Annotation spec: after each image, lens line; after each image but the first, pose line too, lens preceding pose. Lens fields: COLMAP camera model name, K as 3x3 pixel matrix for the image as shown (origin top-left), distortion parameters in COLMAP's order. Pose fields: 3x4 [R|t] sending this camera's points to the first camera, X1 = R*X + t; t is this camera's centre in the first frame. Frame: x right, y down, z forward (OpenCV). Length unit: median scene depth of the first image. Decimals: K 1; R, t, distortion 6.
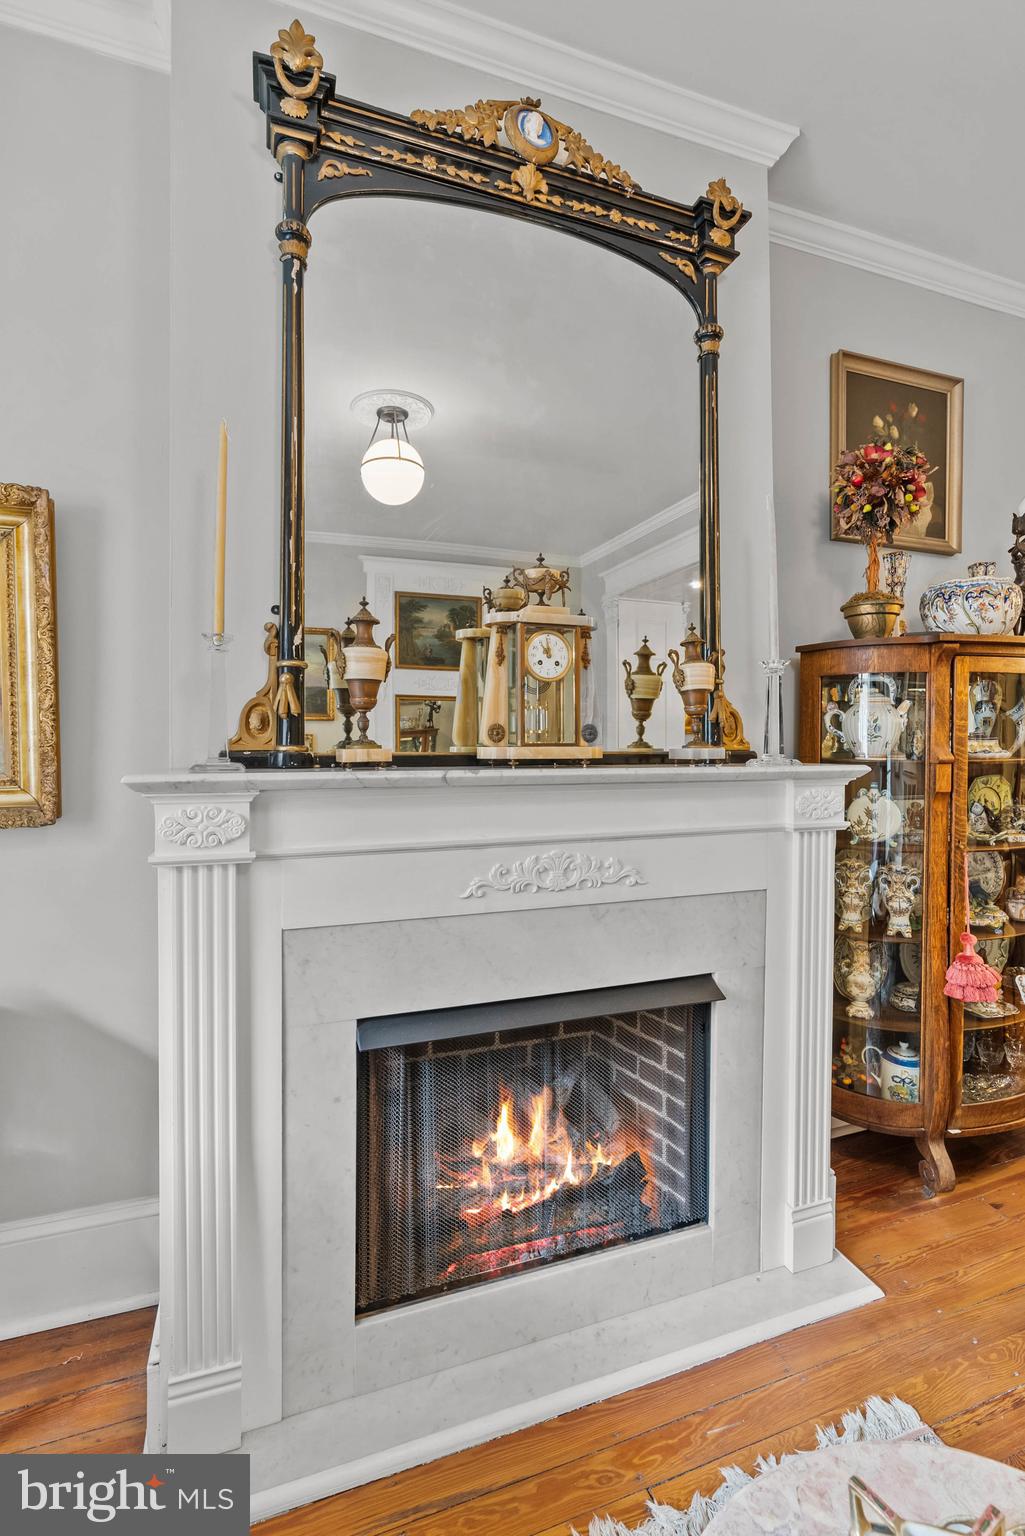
lens RADIAL K [[700.6, 0, 484.0], [0, 700.6, 744.4], [0, 0, 1]] dist [-0.012118, 0.003875]
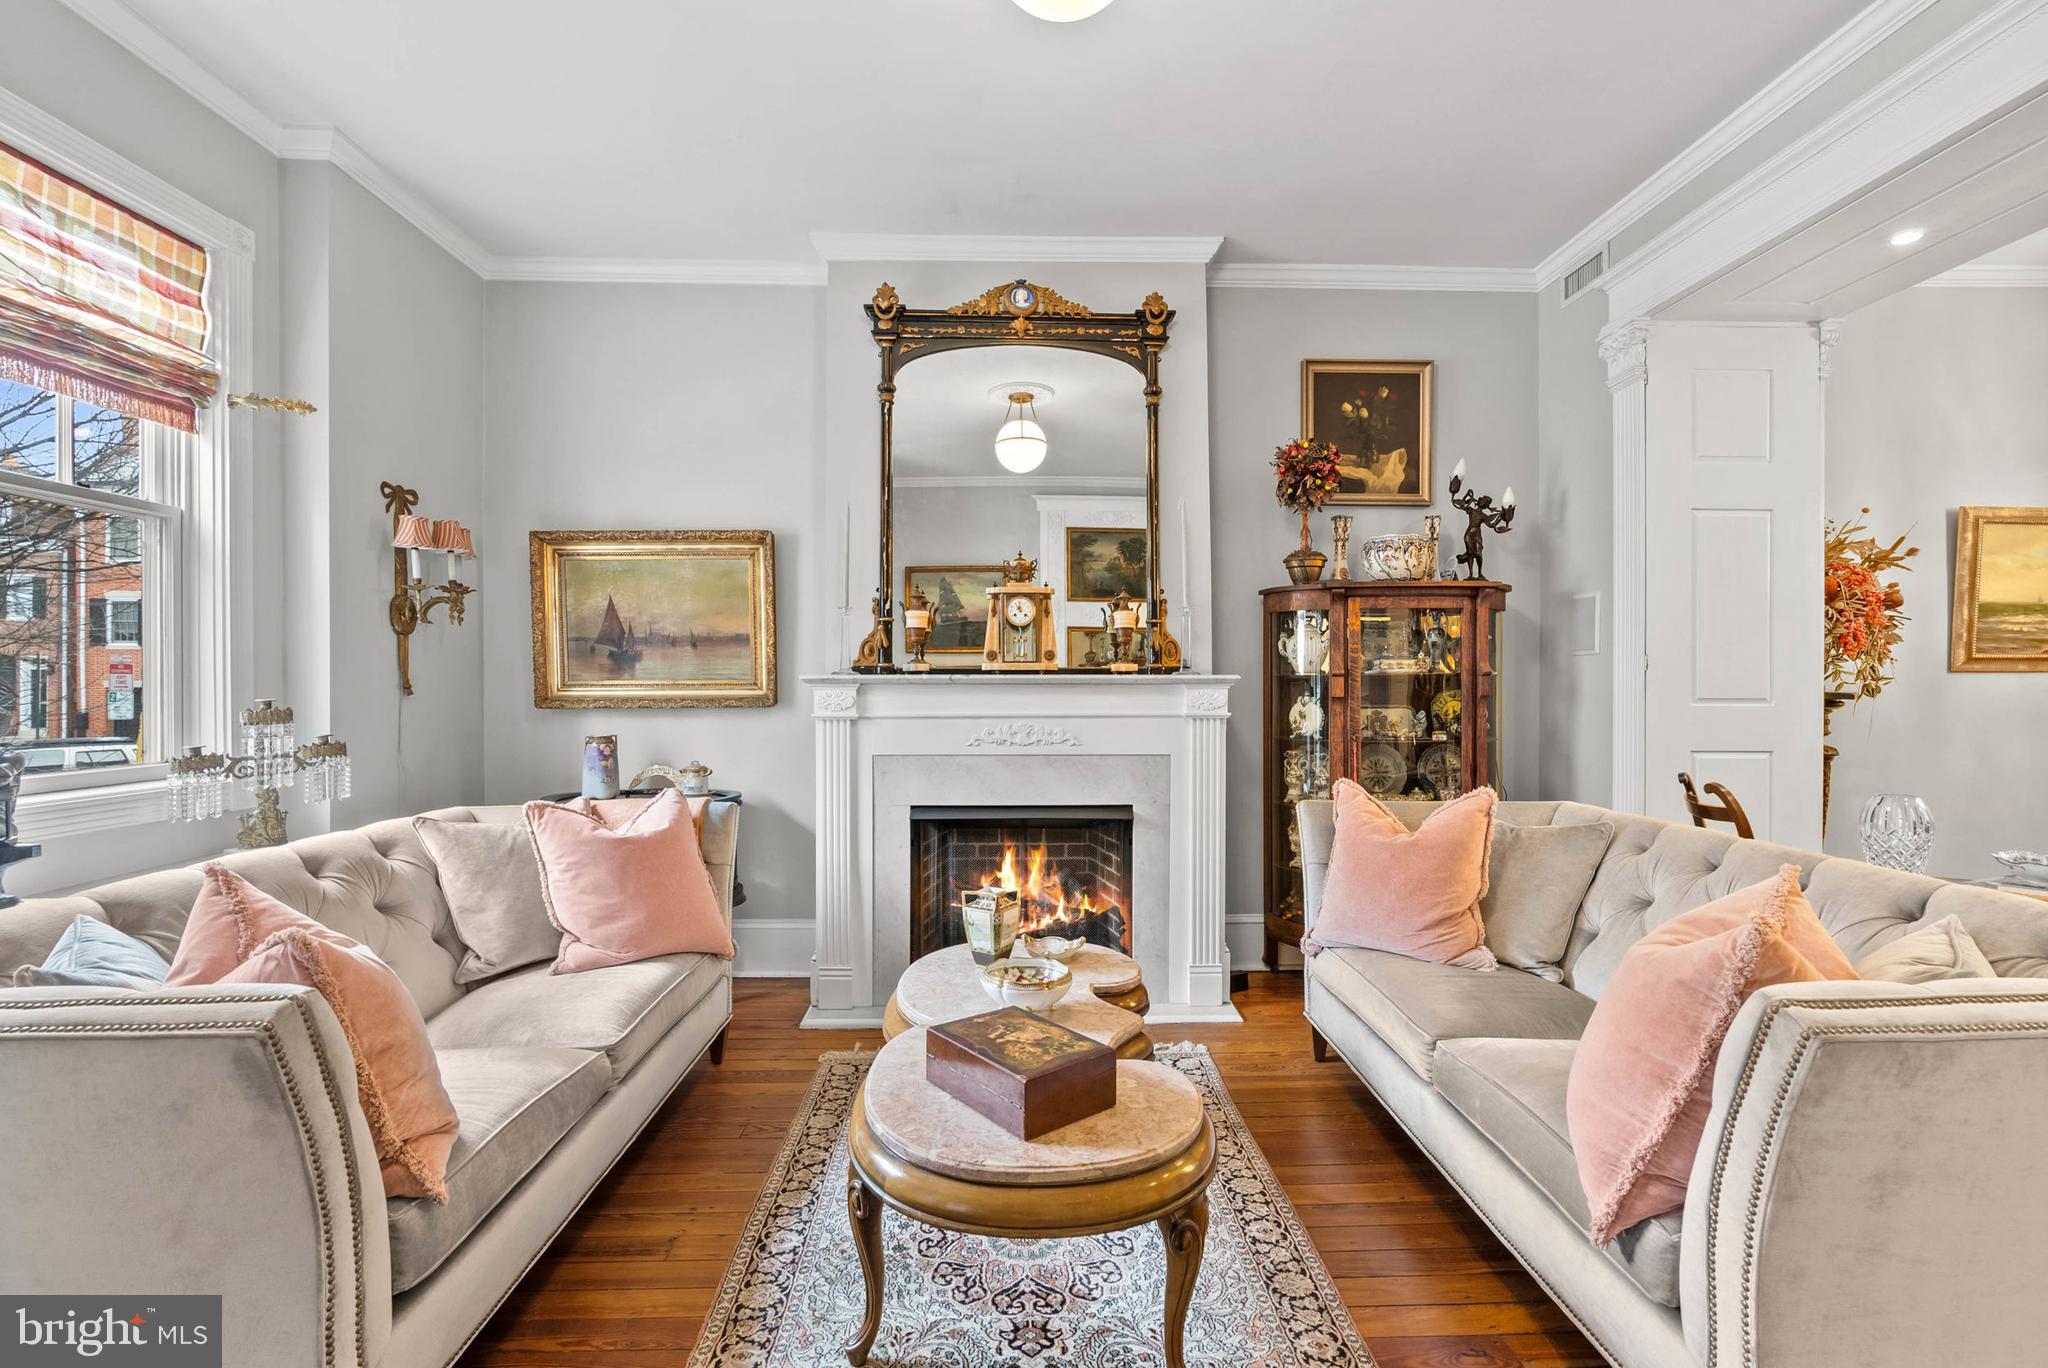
lens RADIAL K [[934.1, 0, 983.6], [0, 934.1, 673.8], [0, 0, 1]] dist [-0.012118, 0.003875]
pose [[0.942190, -0.002191, -0.335073, 0.745113], [-0.001354, 0.999946, -0.010345, 0.051616], [0.335077, 0.010200, 0.942135, -1.159786]]
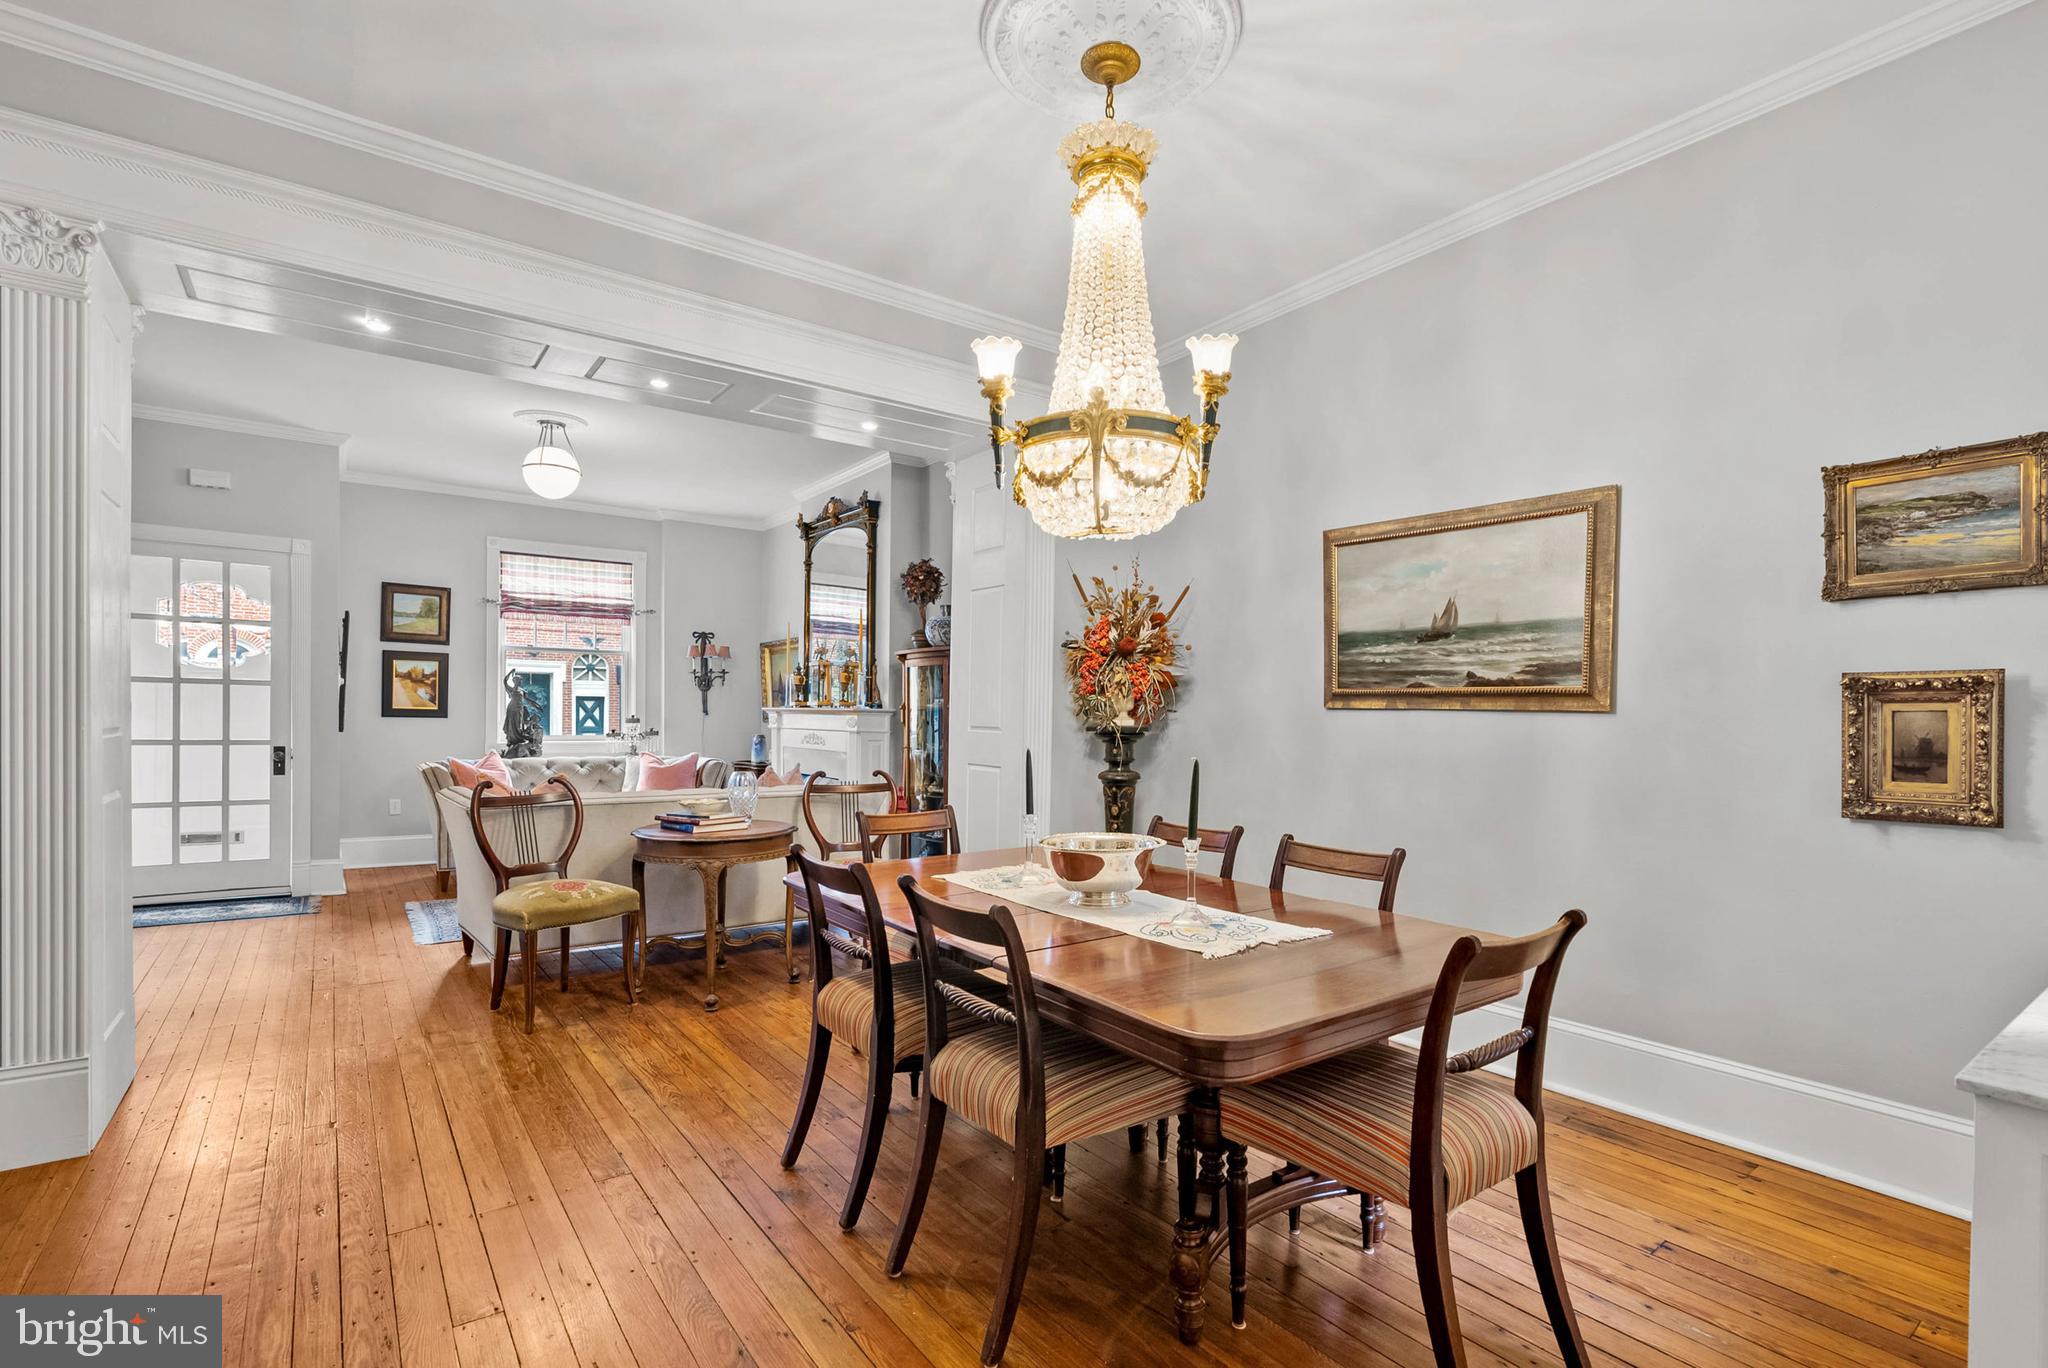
lens RADIAL K [[934.1, 0, 1030.1], [0, 934.1, 717.0], [0, 0, 1]] dist [-0.012118, 0.003875]
pose [[0.273275, 0.008736, -0.961896, 4.560315], [-0.015533, 0.999868, 0.004668, 0.037300], [0.961810, 0.013665, 0.273375, 0.784214]]
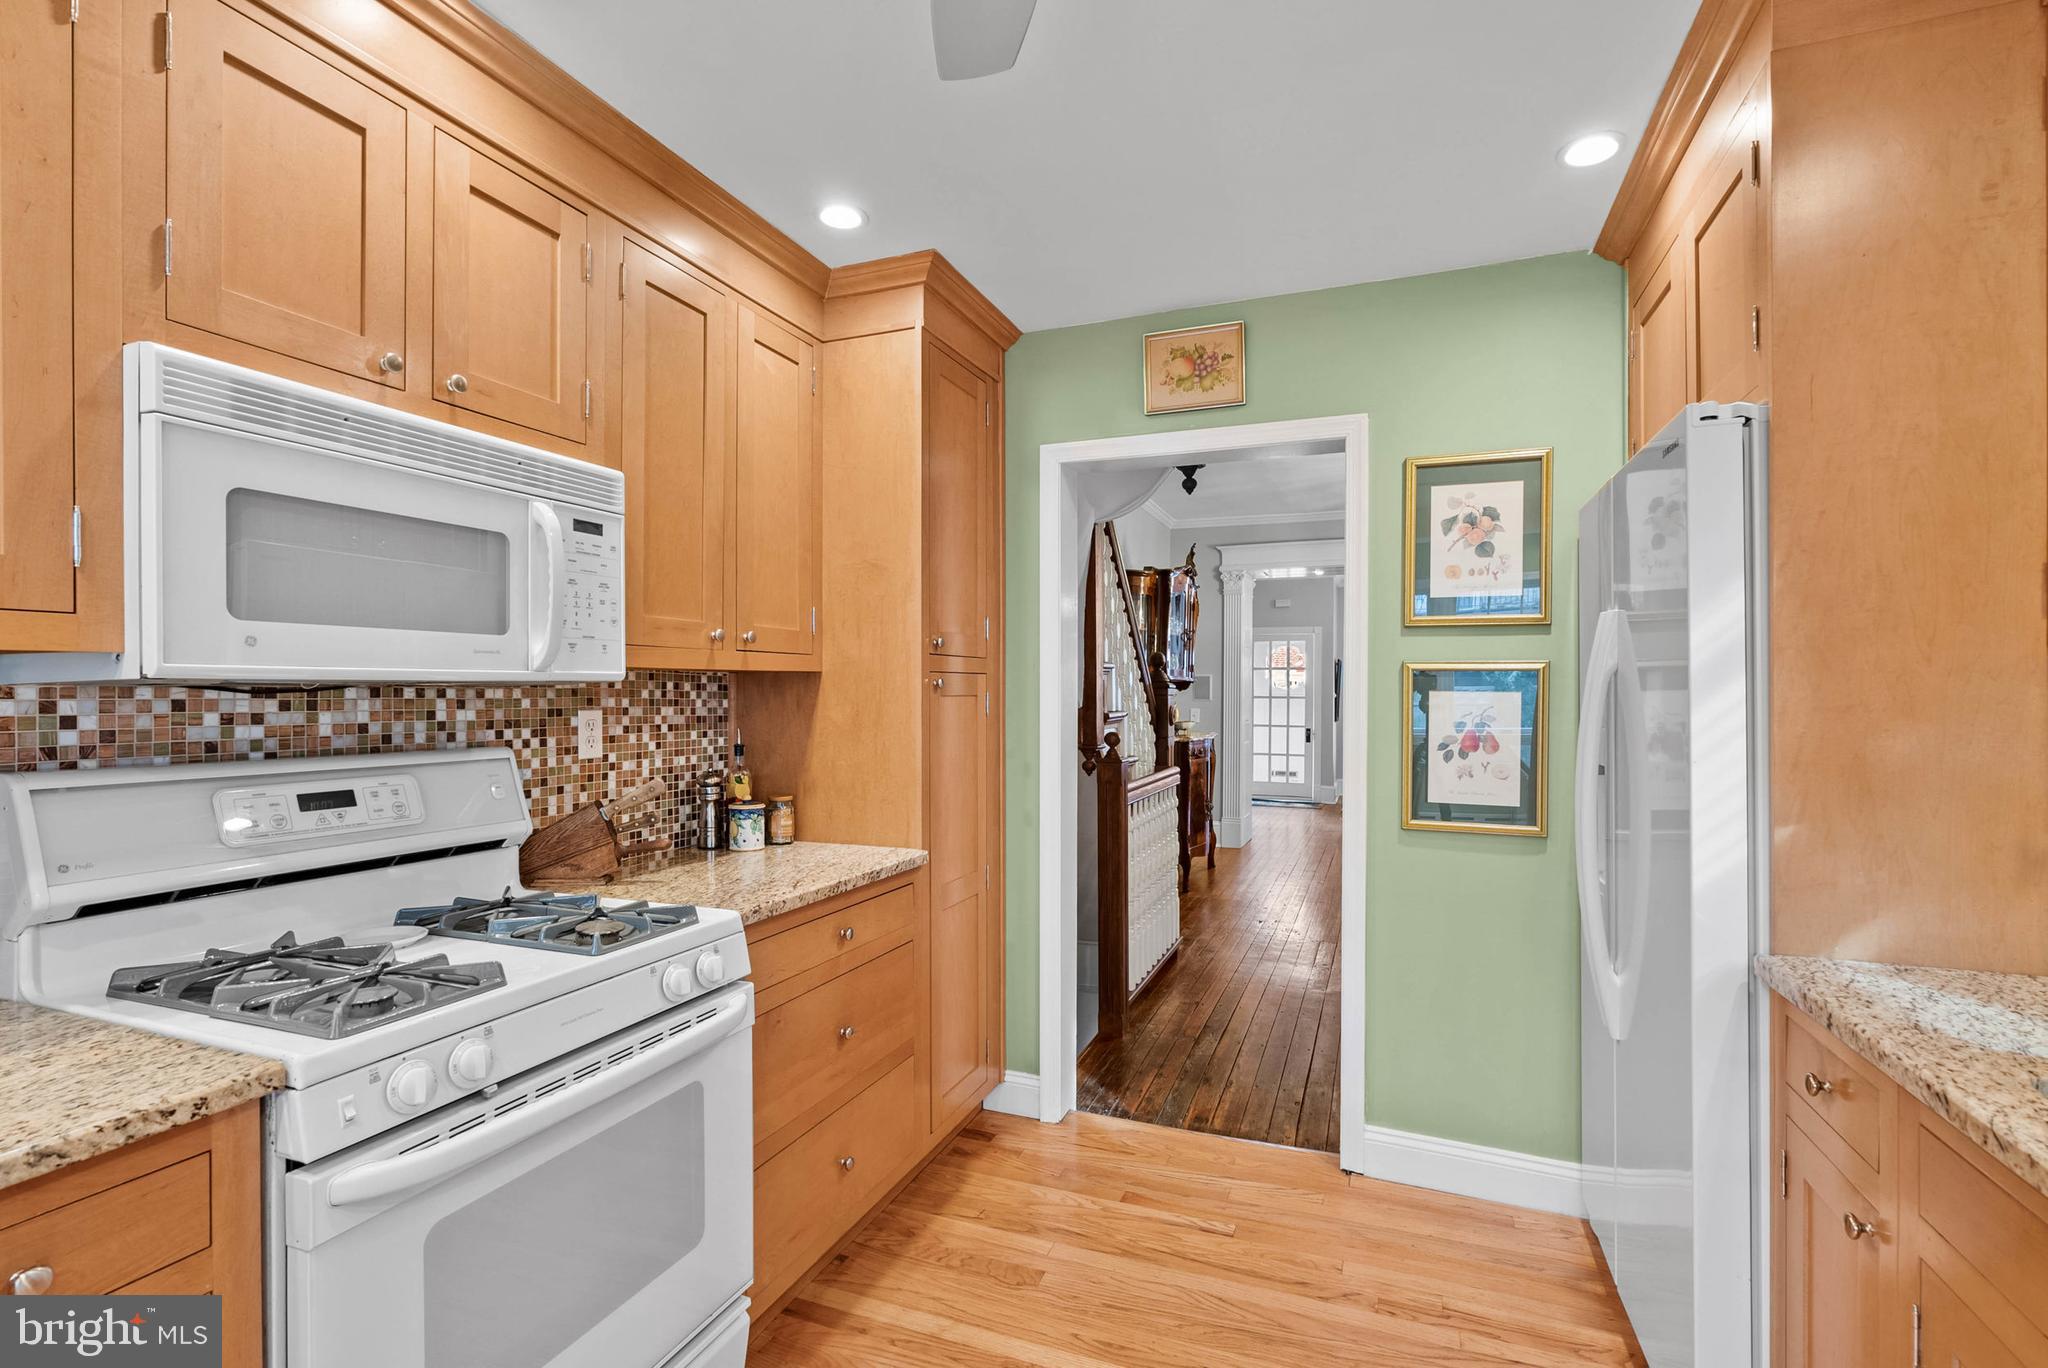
lens RADIAL K [[934.1, 0, 1026.9], [0, 934.1, 694.3], [0, 0, 1]] dist [-0.012118, 0.003875]
pose [[-0.658754, -0.004796, -0.752343, 8.095427], [-0.011363, 0.999929, 0.003575, -0.087750], [0.752273, 0.010904, -0.658762, 2.534485]]
